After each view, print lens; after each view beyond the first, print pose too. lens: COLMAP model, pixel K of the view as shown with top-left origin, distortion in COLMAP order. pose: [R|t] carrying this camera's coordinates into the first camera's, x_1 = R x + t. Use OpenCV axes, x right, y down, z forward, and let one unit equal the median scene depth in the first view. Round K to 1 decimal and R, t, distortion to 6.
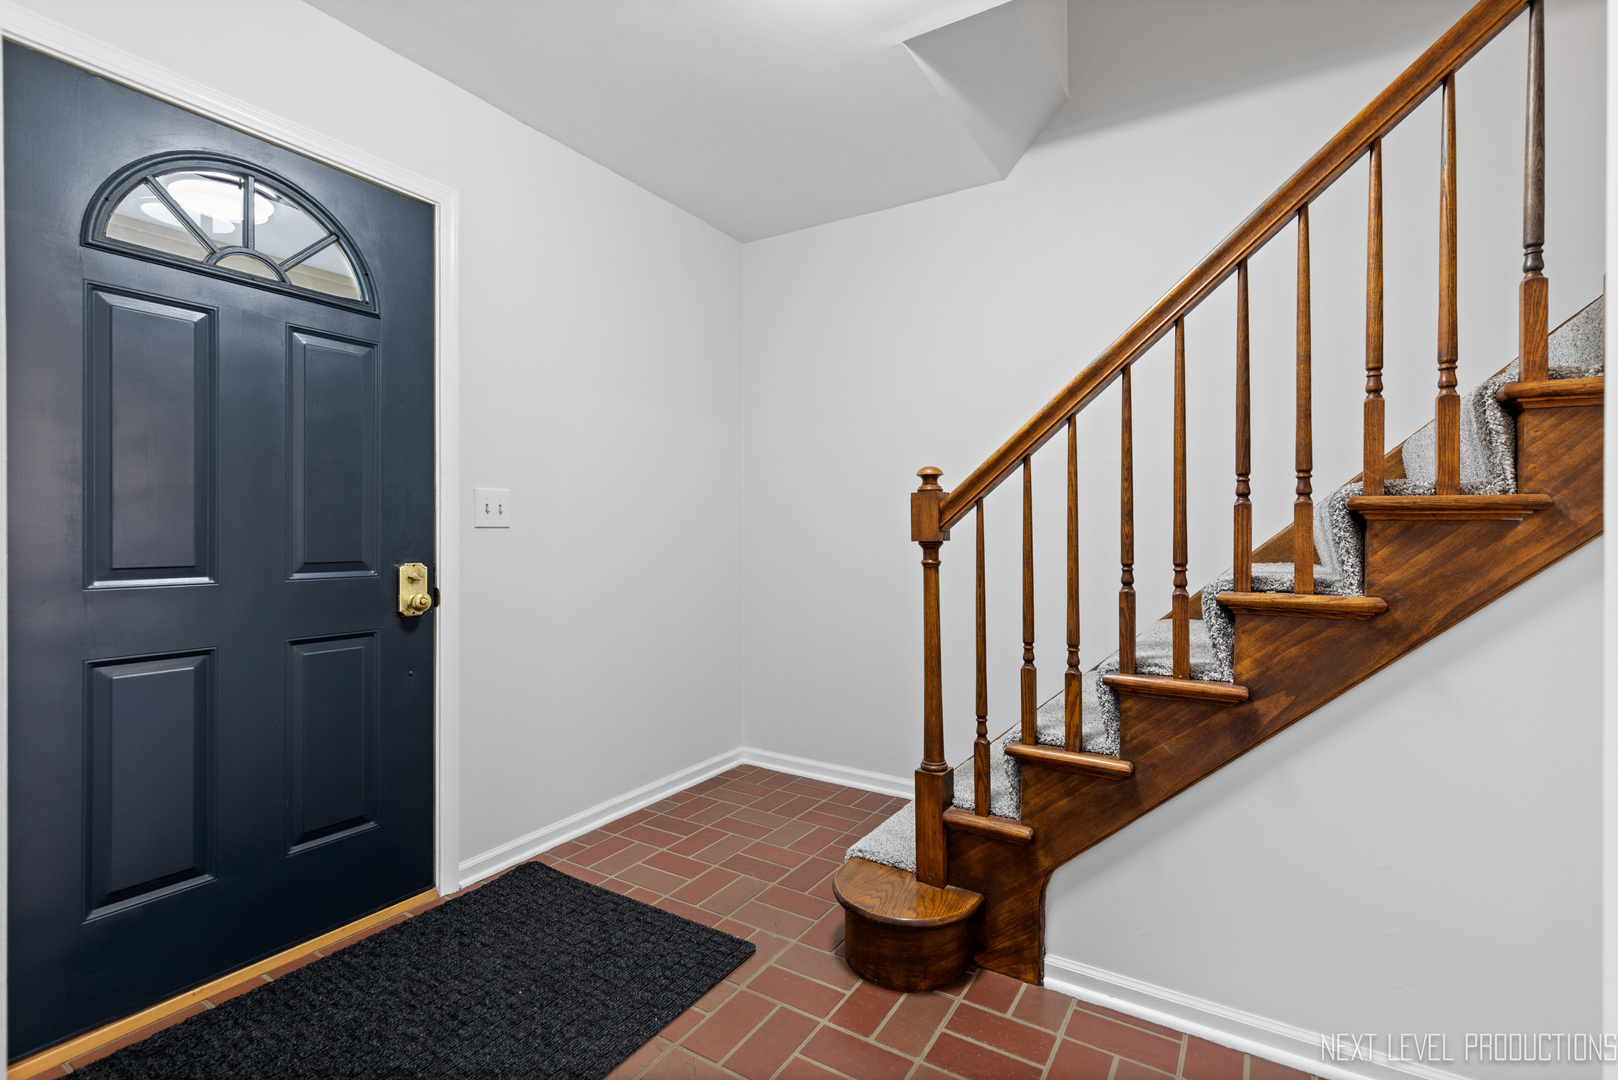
lens RADIAL K [[741.3, 0, 804.8], [0, 741.3, 534.7], [0, 0, 1]] dist [0.003861, -0.000332]
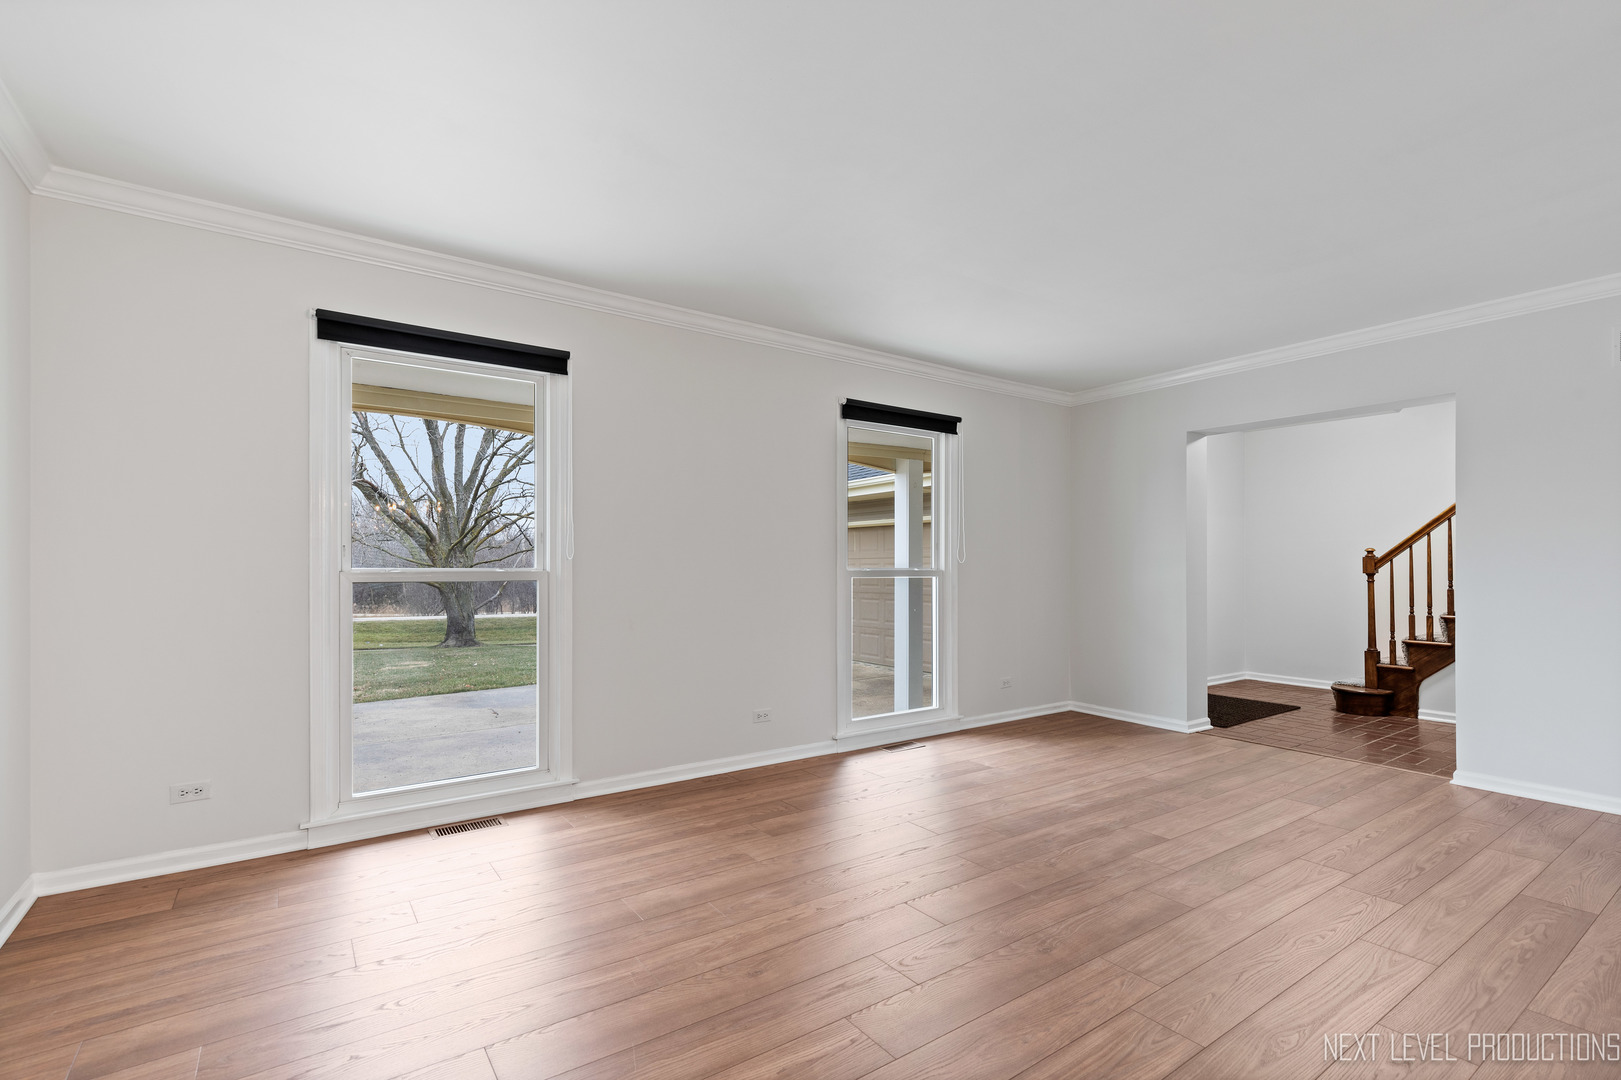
lens RADIAL K [[742.7, 0, 806.5], [0, 742.7, 565.4], [0, 0, 1]] dist [0.003861, -0.000332]
pose [[0.919106, -0.000939, -0.394009, -0.760639], [-0.001045, 0.999988, -0.004821, -0.006015], [0.394009, 0.004843, 0.919094, -2.727772]]
